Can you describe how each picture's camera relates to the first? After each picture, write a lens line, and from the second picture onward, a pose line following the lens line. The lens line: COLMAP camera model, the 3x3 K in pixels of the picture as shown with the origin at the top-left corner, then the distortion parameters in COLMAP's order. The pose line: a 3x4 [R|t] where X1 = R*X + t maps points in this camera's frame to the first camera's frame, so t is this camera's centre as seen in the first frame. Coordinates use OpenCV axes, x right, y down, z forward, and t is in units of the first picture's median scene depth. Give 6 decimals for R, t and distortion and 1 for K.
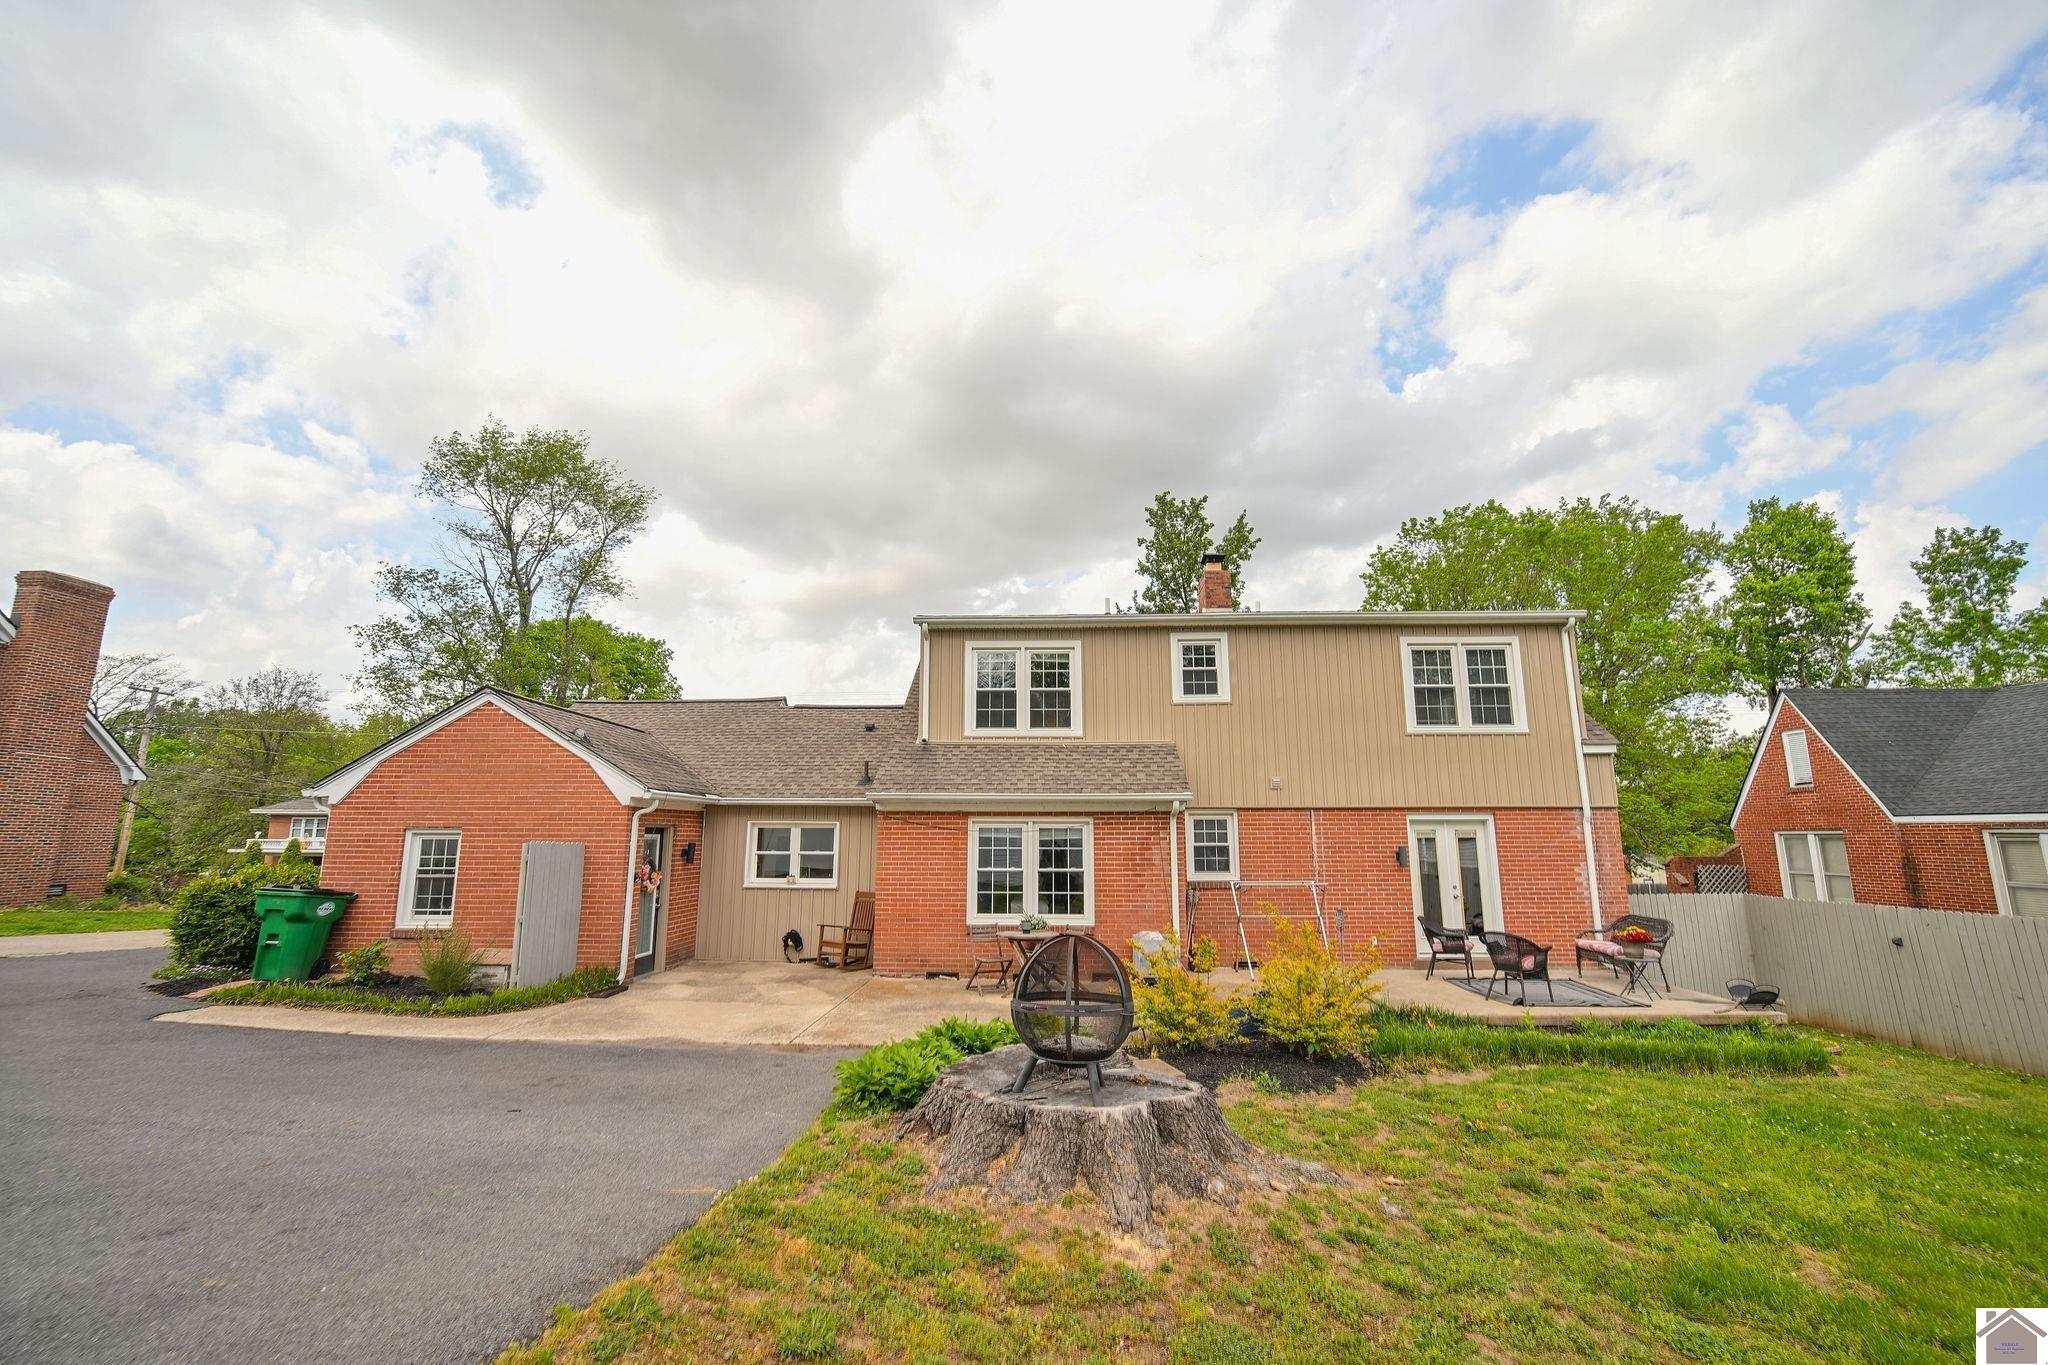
lens RADIAL K [[833.0, 0, 1024.0], [0, 833.0, 682.5], [0, 0, 1]] dist [-0.020500, 0.000037]
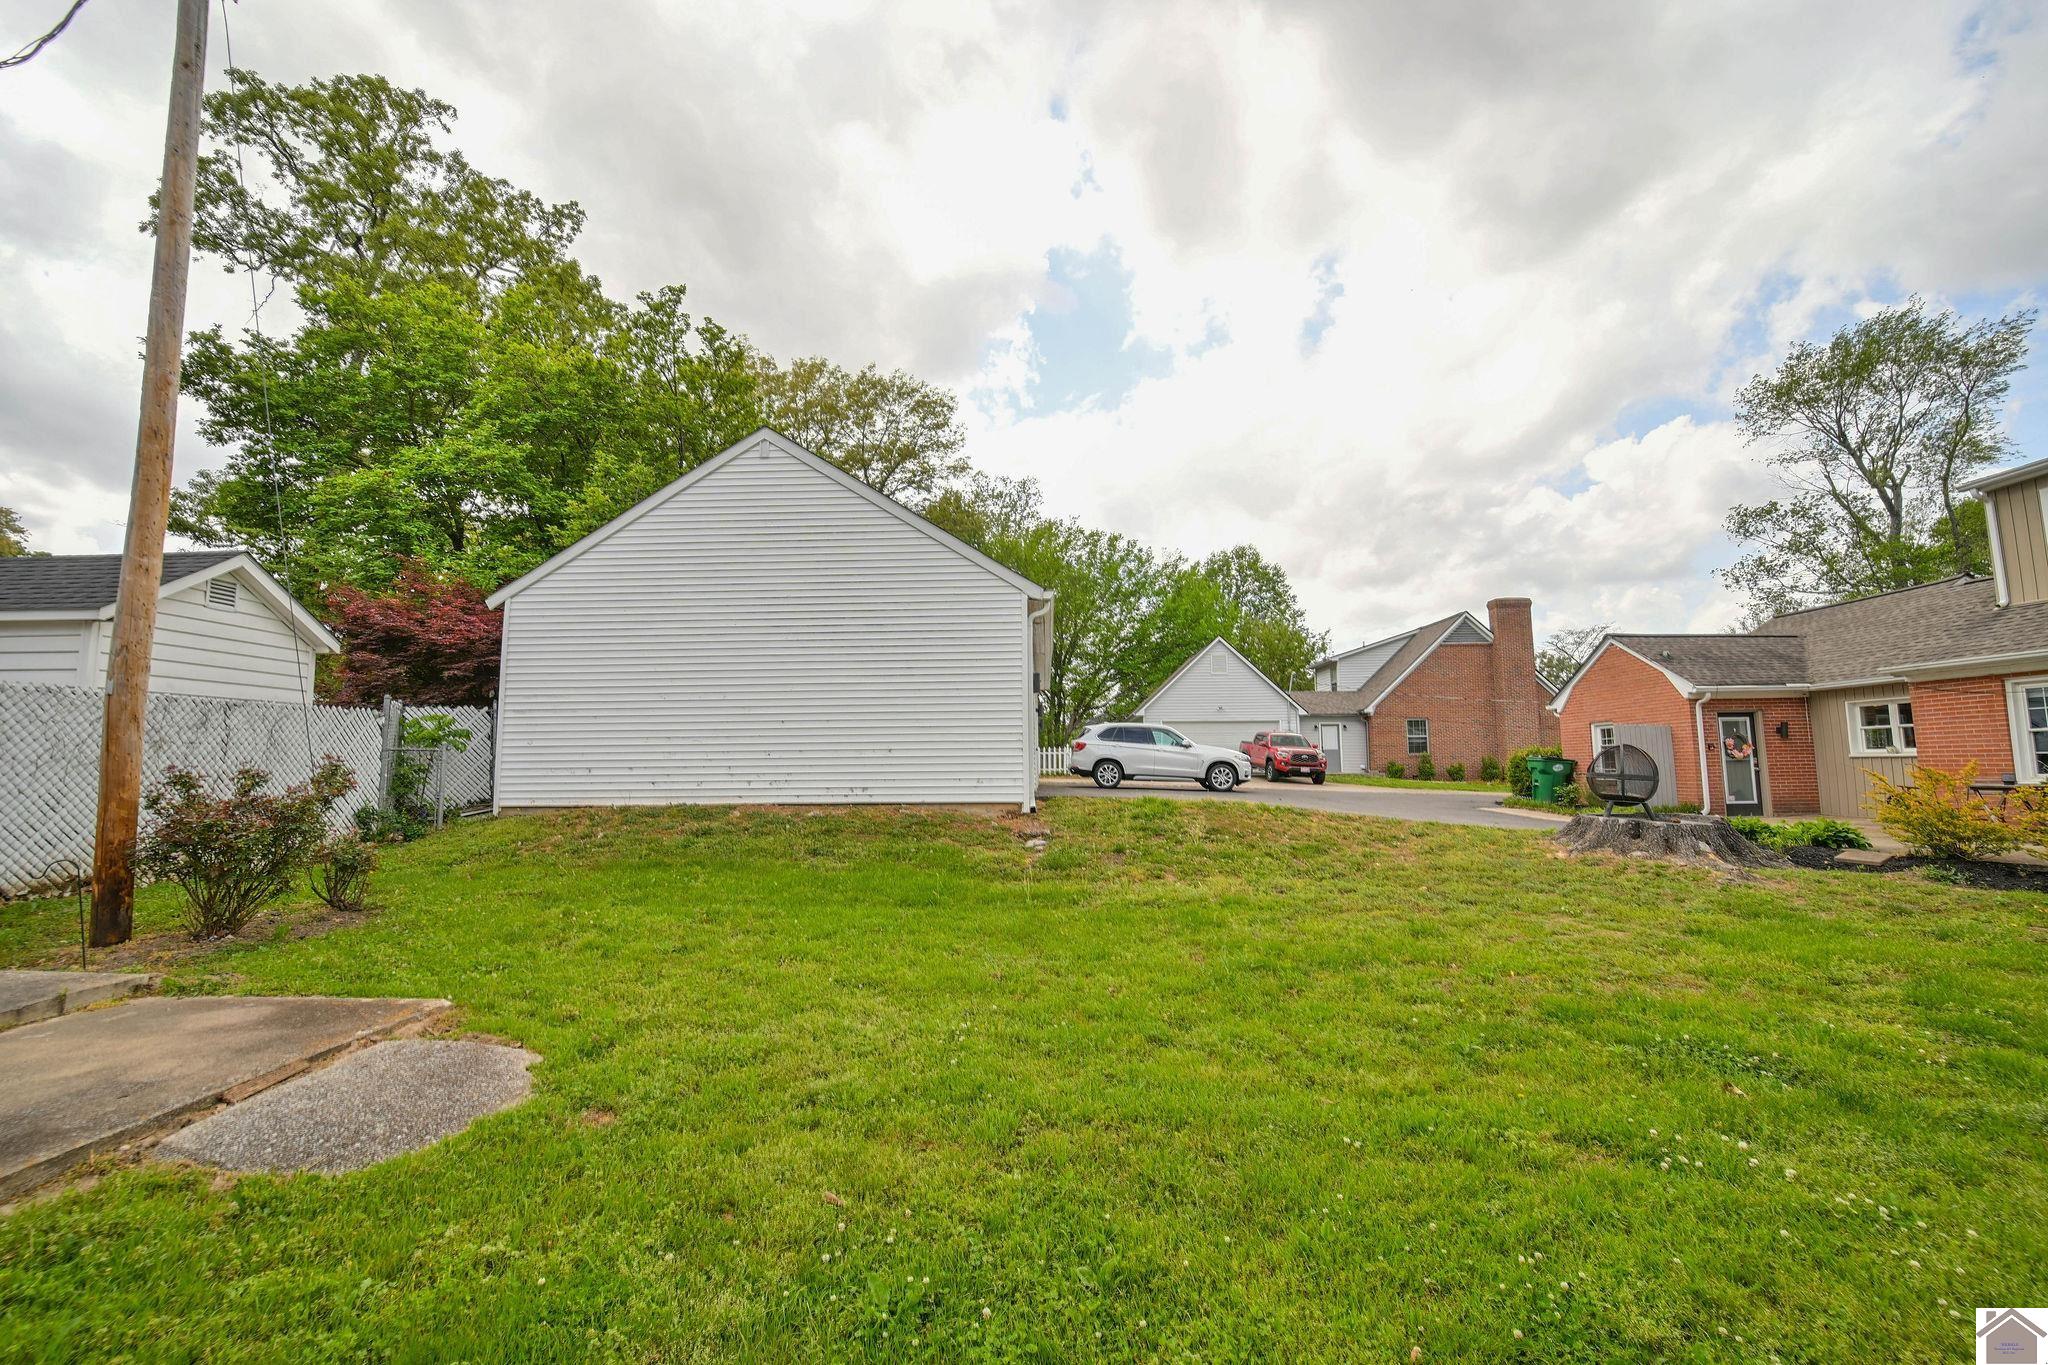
lens RADIAL K [[829.5, 0, 1020.2], [0, 829.5, 684.3], [0, 0, 1]] dist [-0.020138, 0.000936]
pose [[0.015666, -0.102923, -0.994566, 0.804345], [0.191851, 0.976516, -0.098033, 0.031944], [0.981299, -0.189273, 0.035044, -0.182610]]
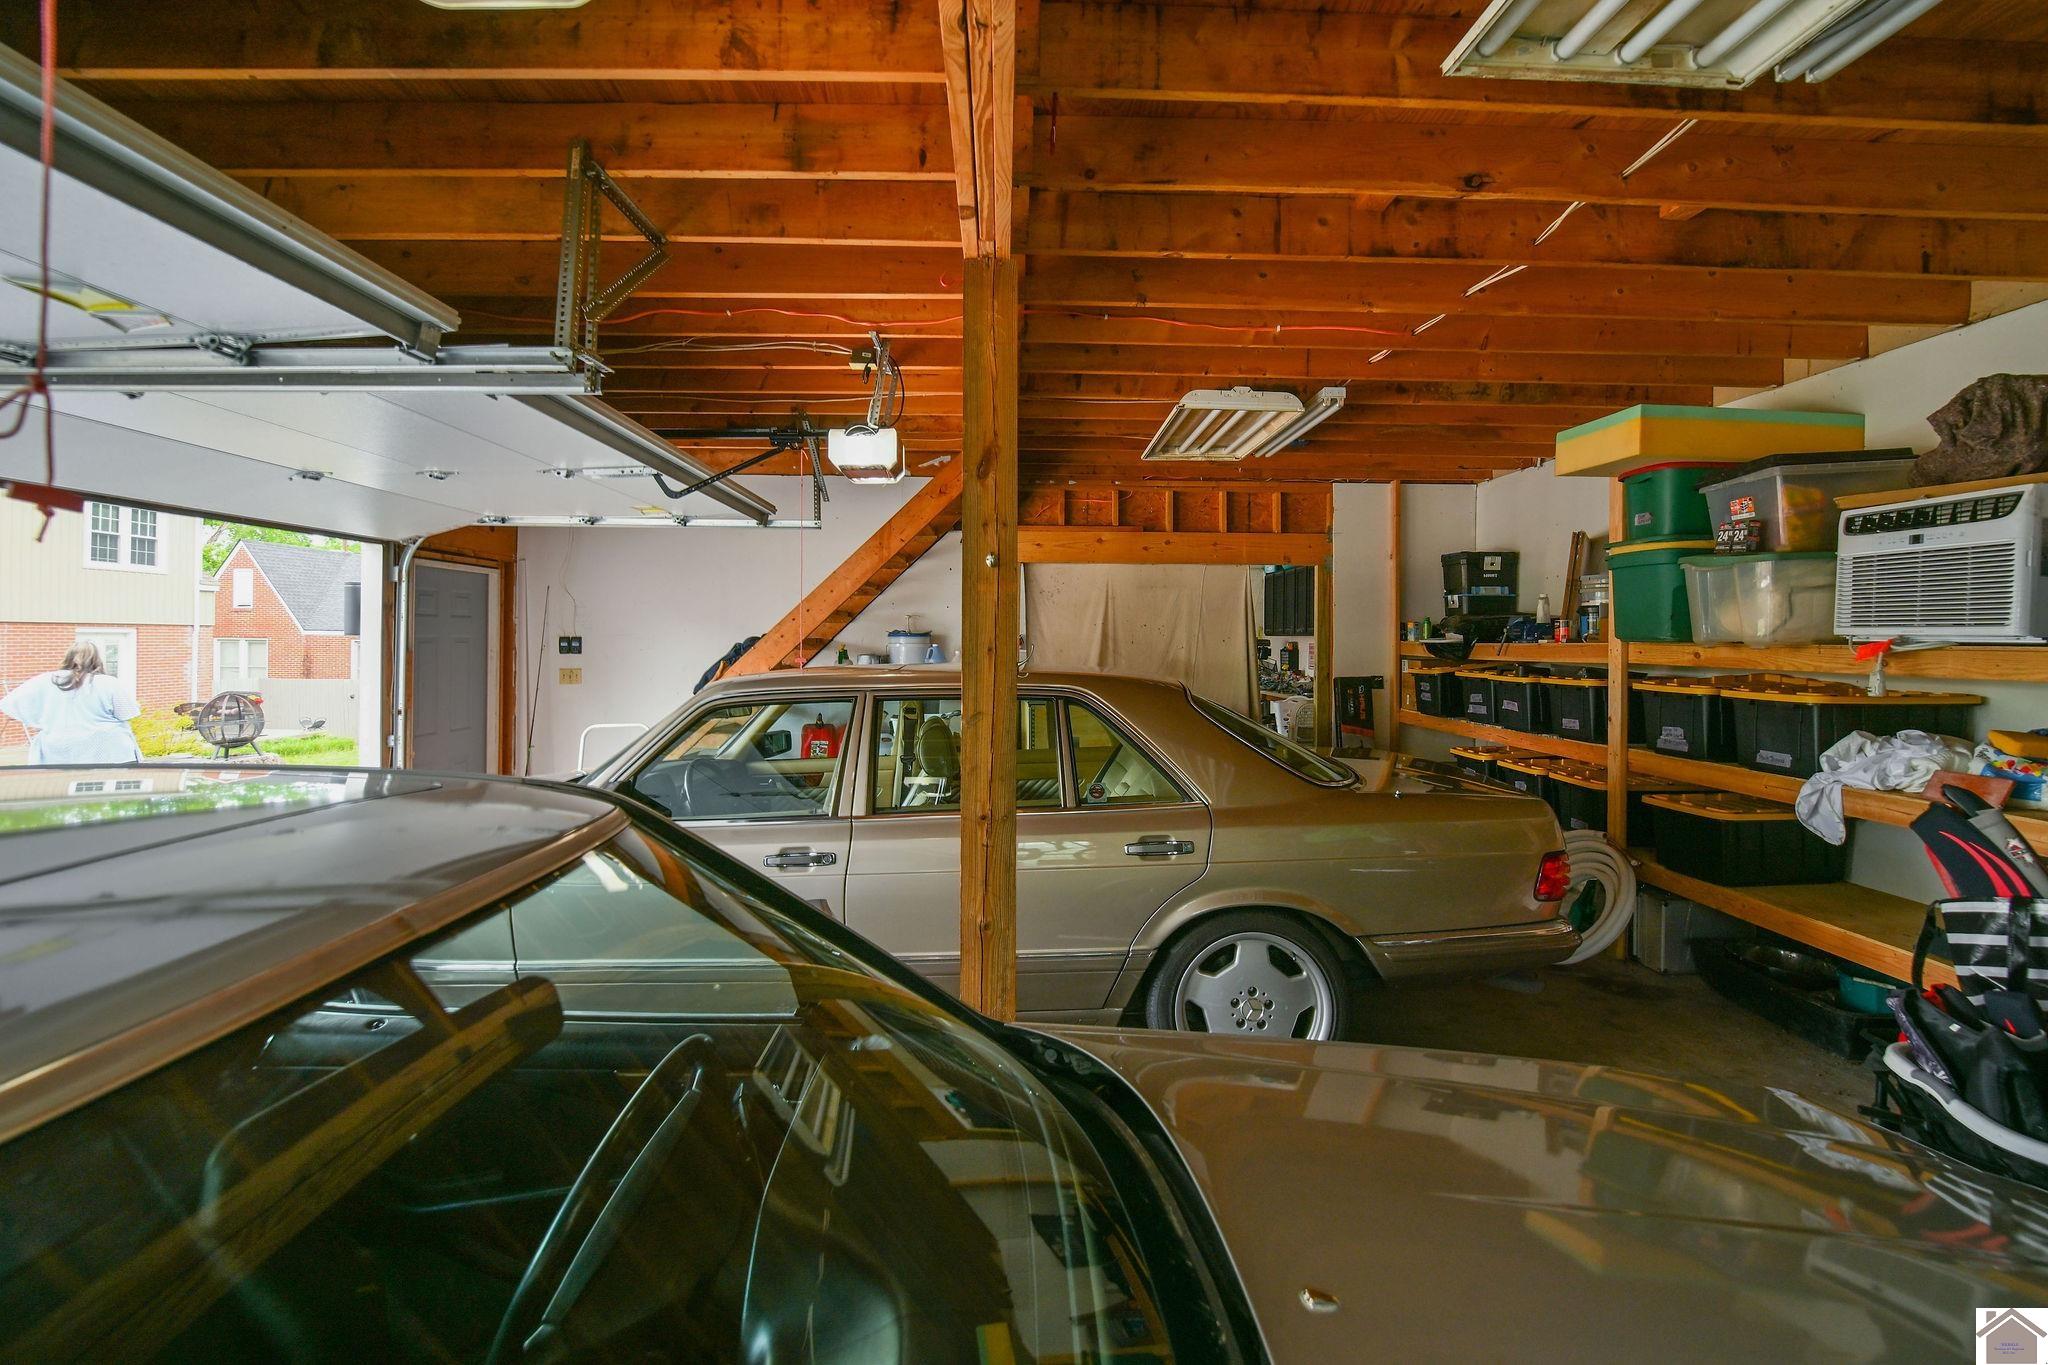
lens RADIAL K [[885.5, 0, 1028.9], [0, 885.5, 632.3], [0, 0, 1]] dist [-0.023126, -0.000059]
pose [[-0.073704, 0.004449, 0.997270, -0.991223], [-0.188409, 0.981920, -0.018305, -0.092725], [-0.979321, -0.189243, -0.071533, -0.377038]]
